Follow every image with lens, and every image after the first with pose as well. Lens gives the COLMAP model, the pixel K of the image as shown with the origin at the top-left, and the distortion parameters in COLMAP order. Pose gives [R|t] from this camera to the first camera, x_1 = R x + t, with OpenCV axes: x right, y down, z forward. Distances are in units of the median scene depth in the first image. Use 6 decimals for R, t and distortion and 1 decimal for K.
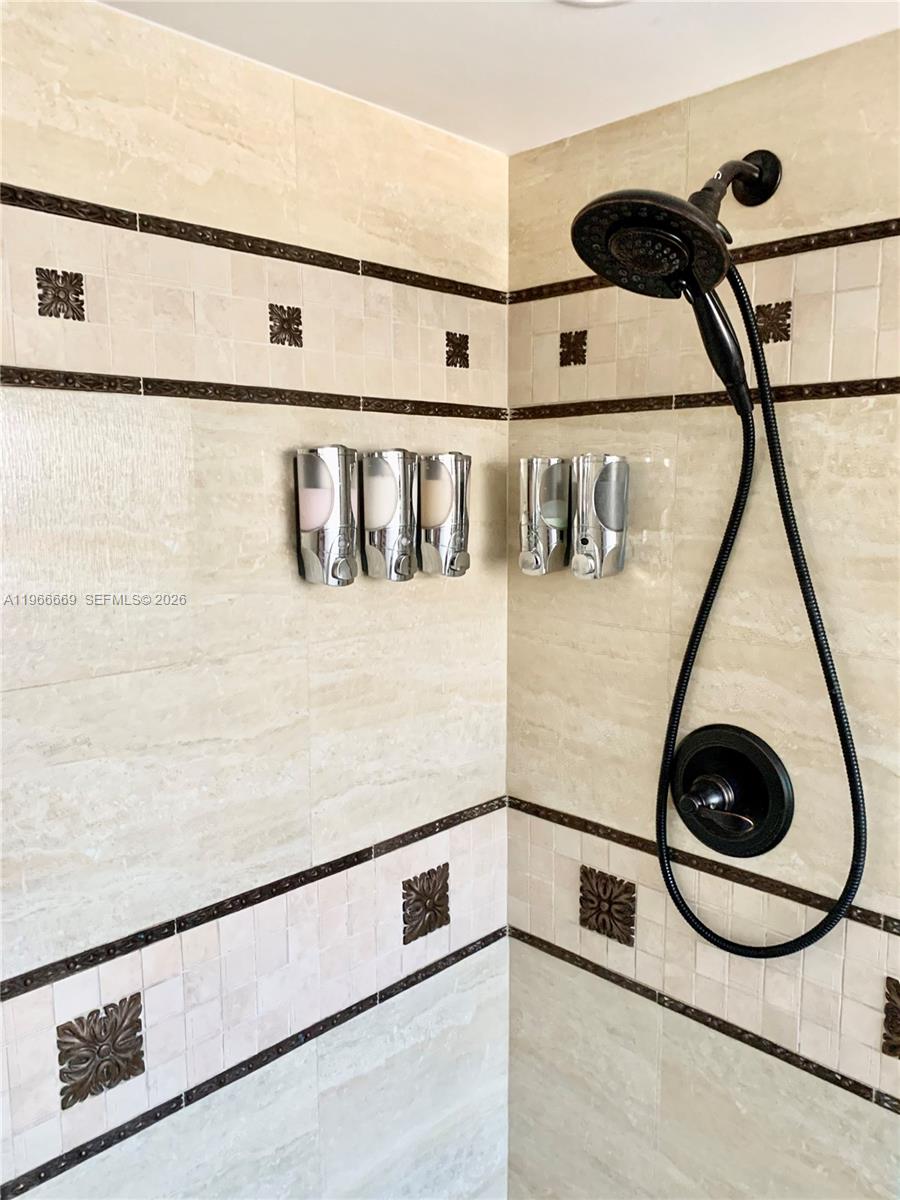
lens RADIAL K [[906.3, 0, 450.0], [0, 906.3, 600.0], [0, 0, 1]] dist [0.124386, -0.284804]
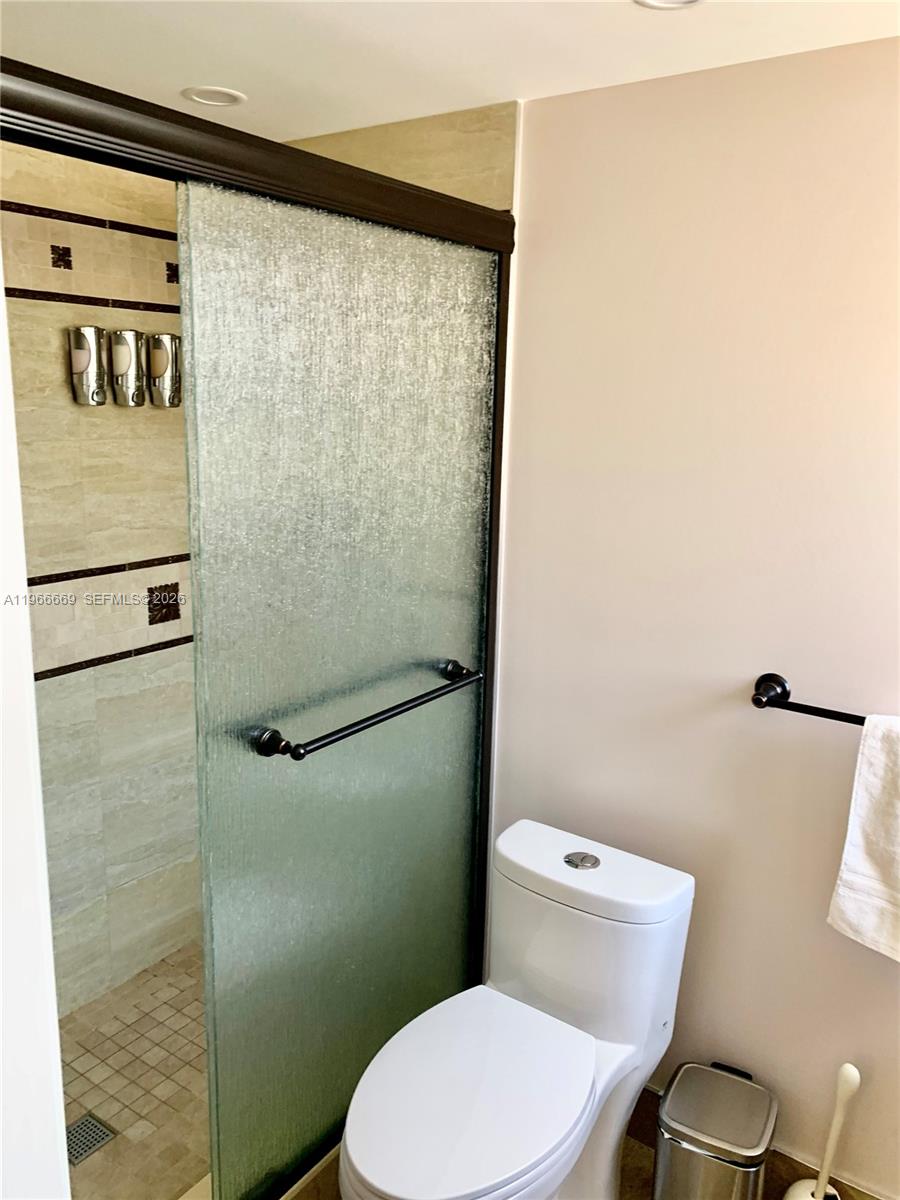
lens RADIAL K [[914.0, 0, 457.2], [0, 914.0, 594.7], [0, 0, 1]] dist [0.005039, 0.001653]
pose [[0.986250, 0.000320, 0.165260, 0.266599], [-0.016699, 0.995072, 0.097734, 0.156874], [-0.164415, -0.099150, 0.981396, -0.879304]]
